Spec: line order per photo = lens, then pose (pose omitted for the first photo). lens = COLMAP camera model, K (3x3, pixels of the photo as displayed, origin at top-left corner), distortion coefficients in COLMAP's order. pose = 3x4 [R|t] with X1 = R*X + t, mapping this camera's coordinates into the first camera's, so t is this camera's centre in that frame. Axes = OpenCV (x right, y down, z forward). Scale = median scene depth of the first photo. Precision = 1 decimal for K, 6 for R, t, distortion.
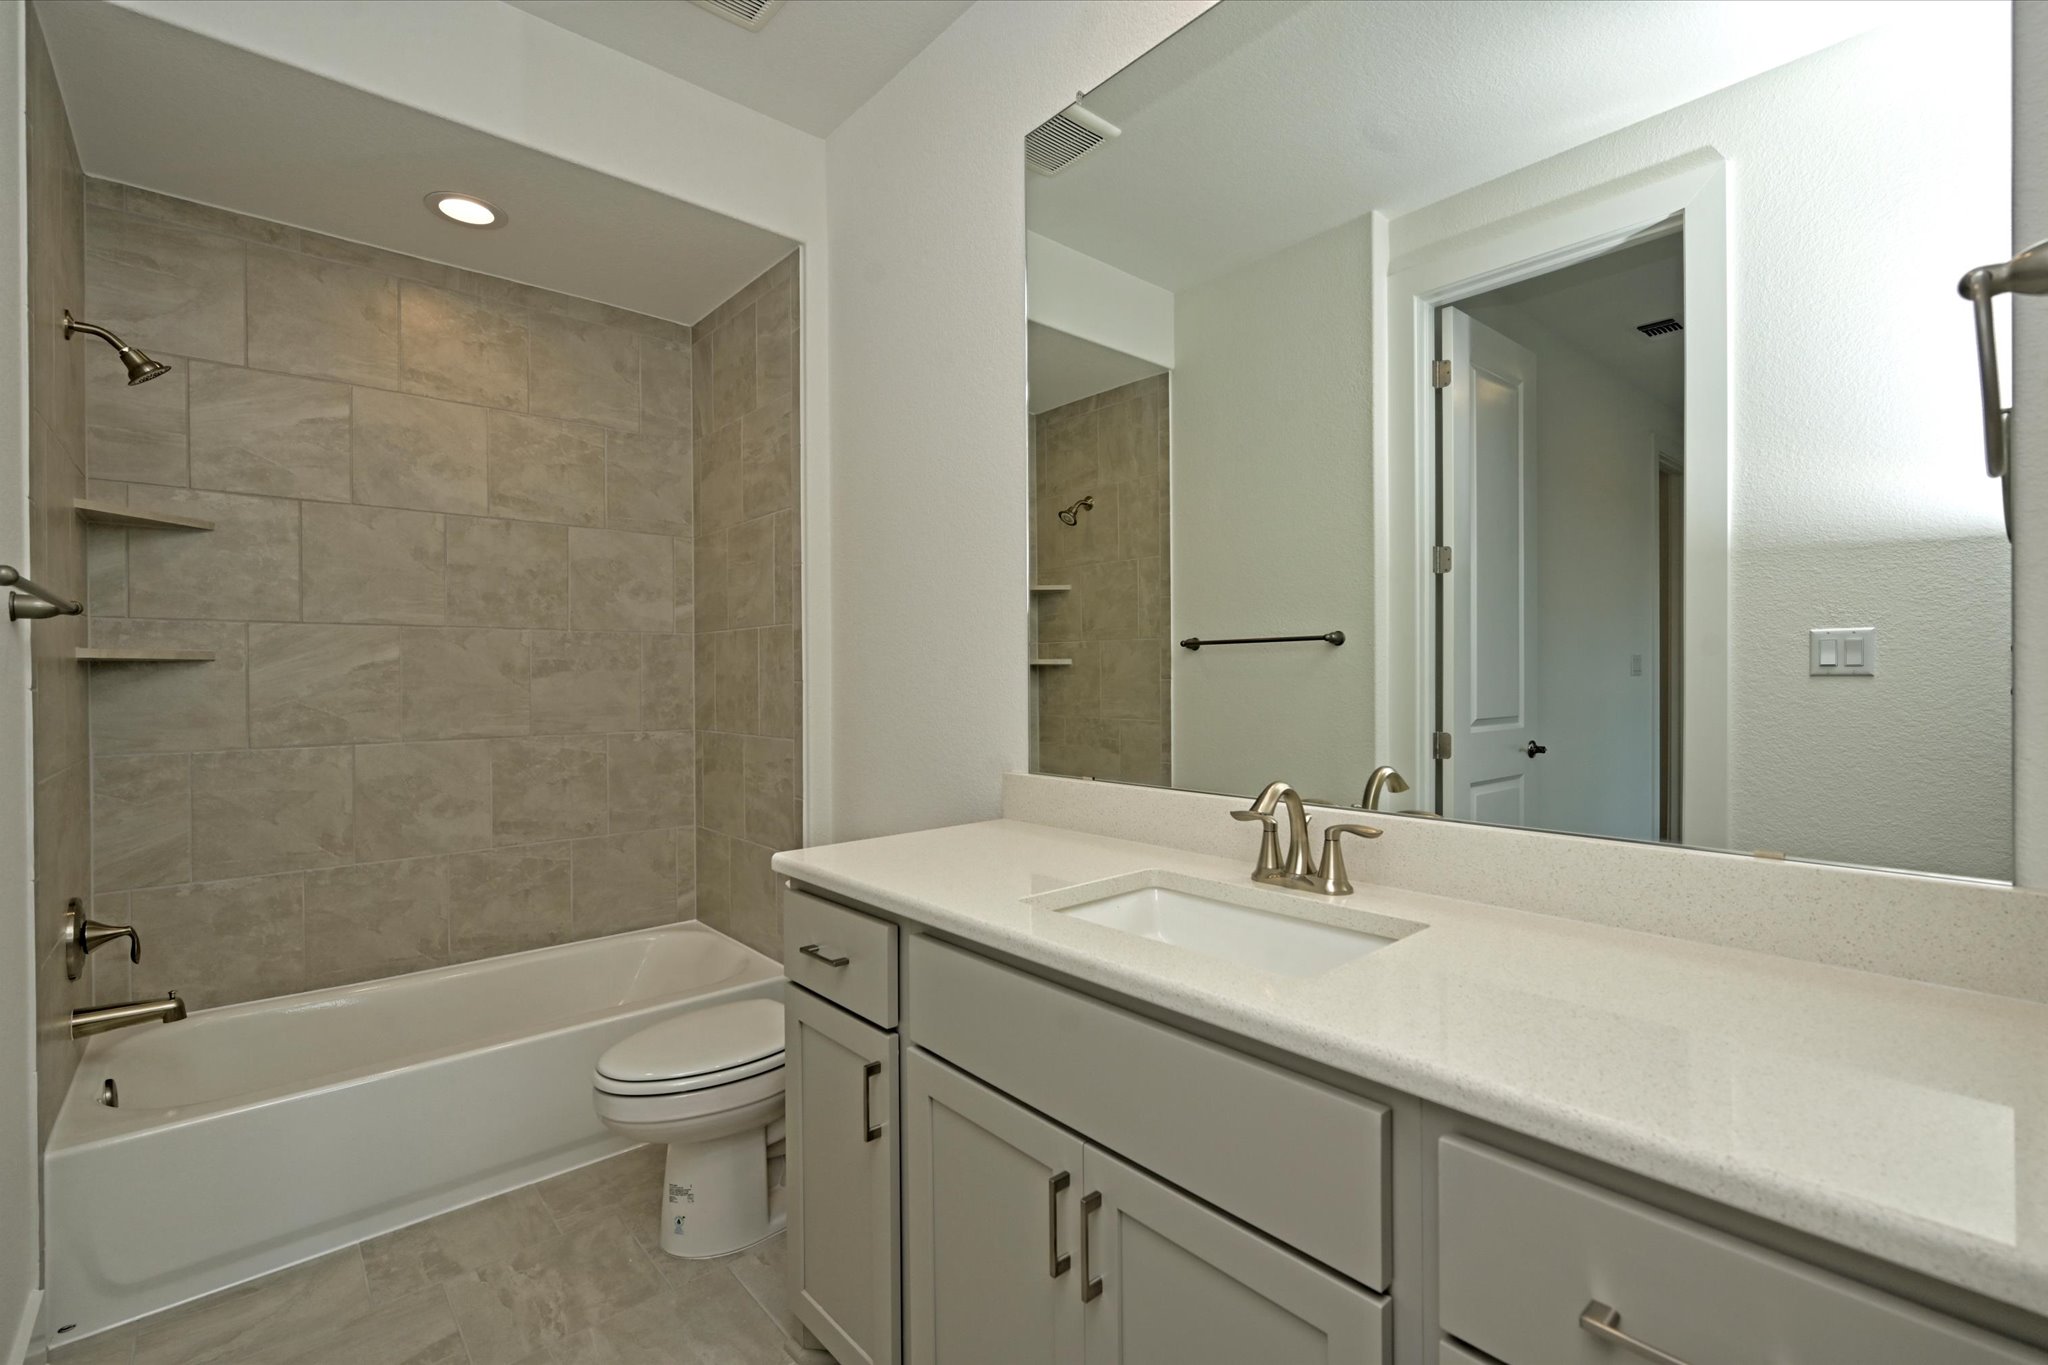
lens RADIAL K [[882.2, 0, 1024.0], [0, 882.2, 682.5], [0, 0, 1]] dist [0.000199, -0.000102]
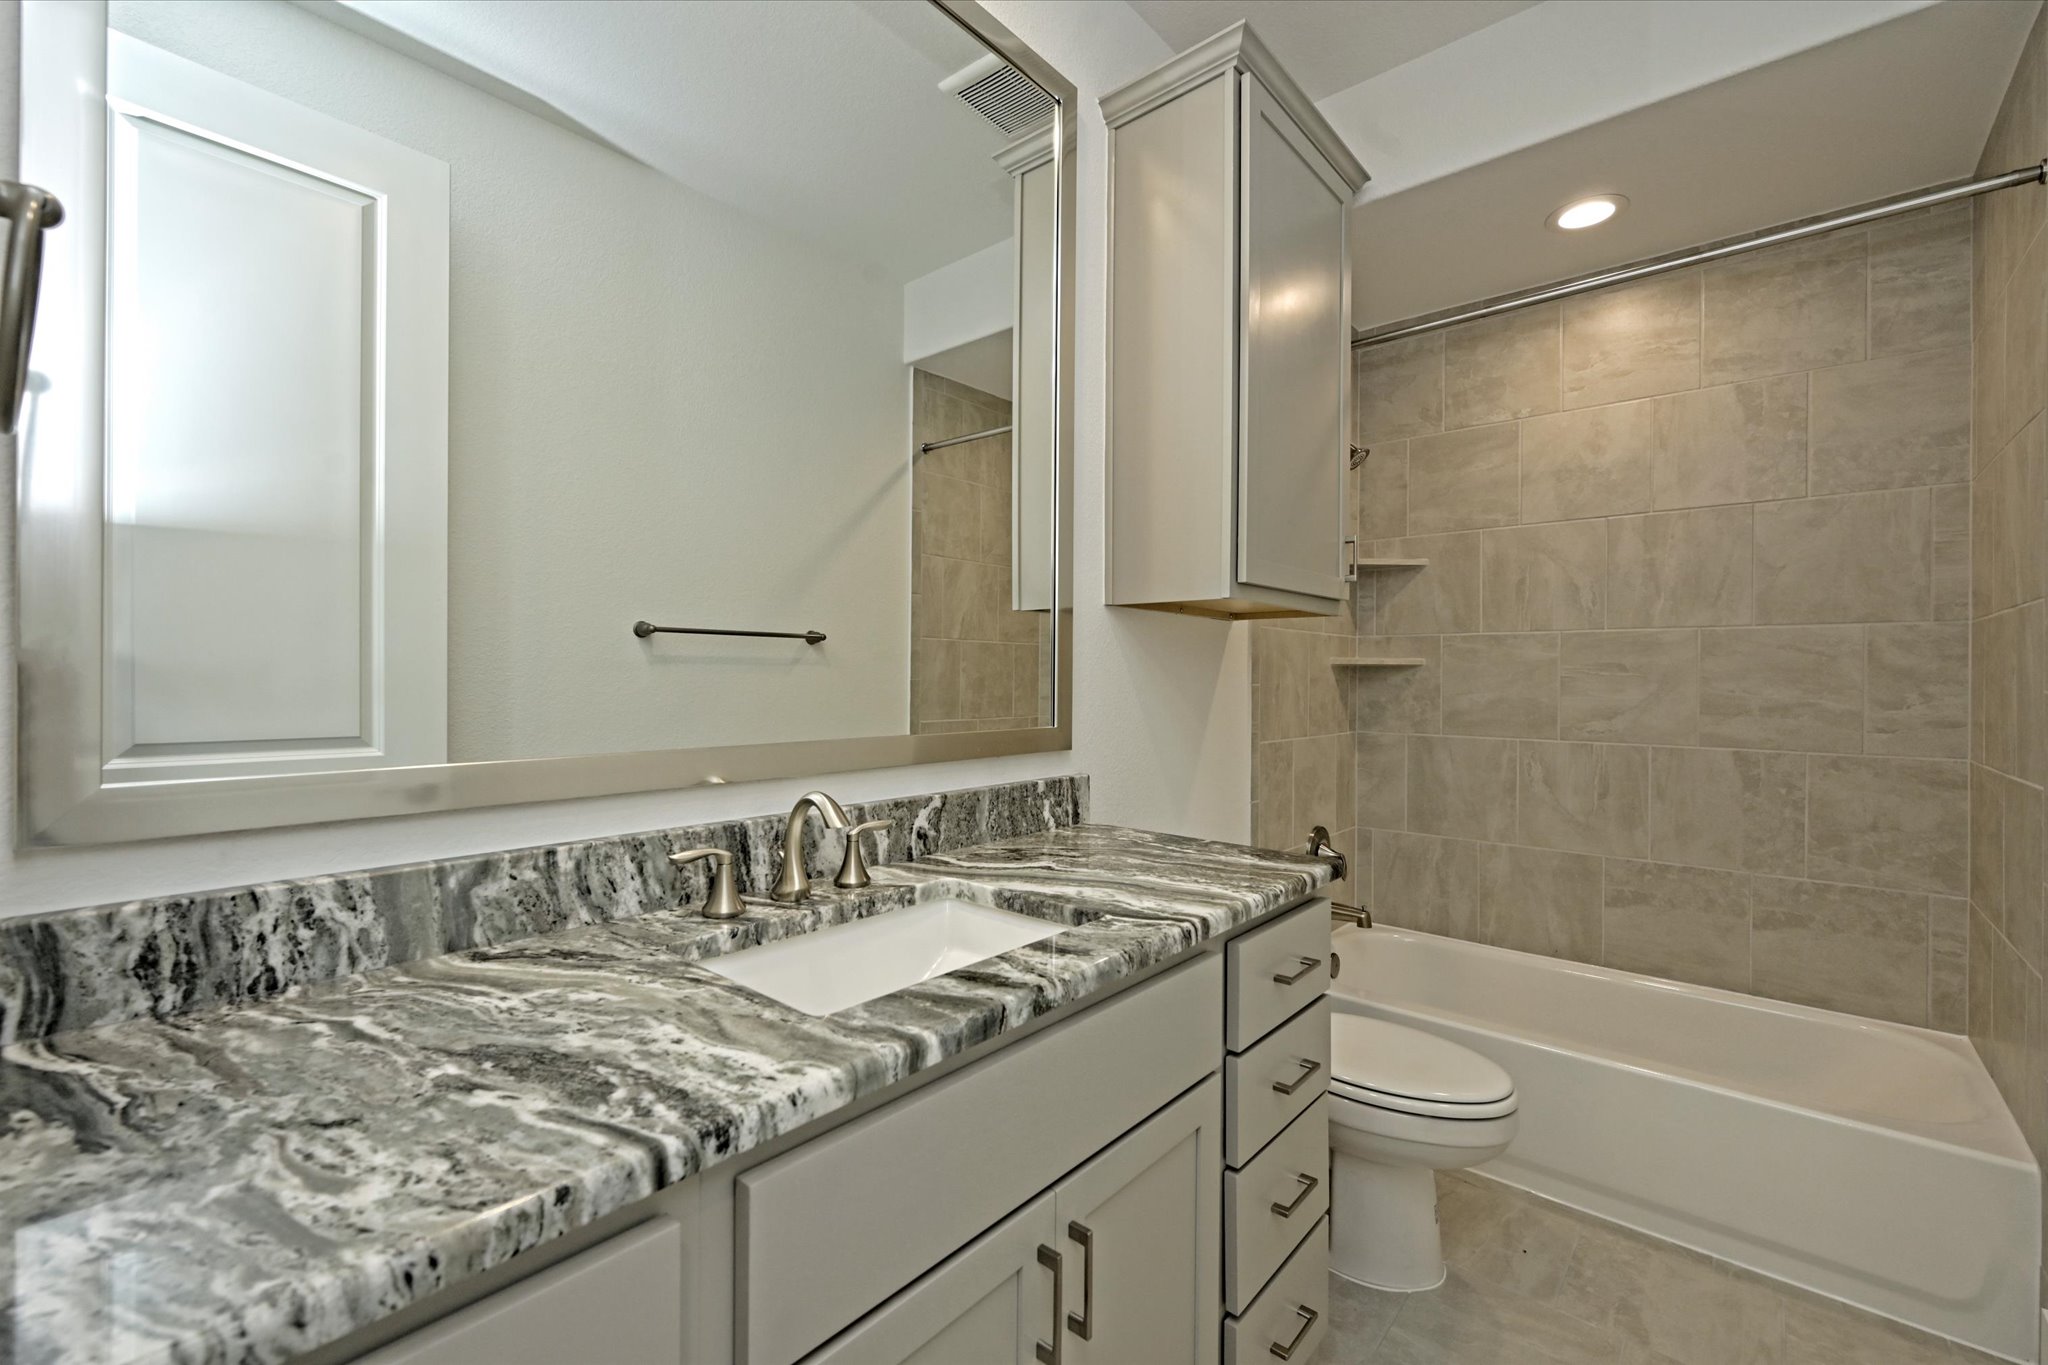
lens RADIAL K [[882.2, 0, 1024.0], [0, 882.2, 682.5], [0, 0, 1]] dist [0.000199, -0.000102]
pose [[0.134646, 0.008509, -0.990857, 0.315905], [-0.011960, 0.999904, 0.006961, -0.003240], [0.990822, 0.010913, 0.134735, 0.274353]]
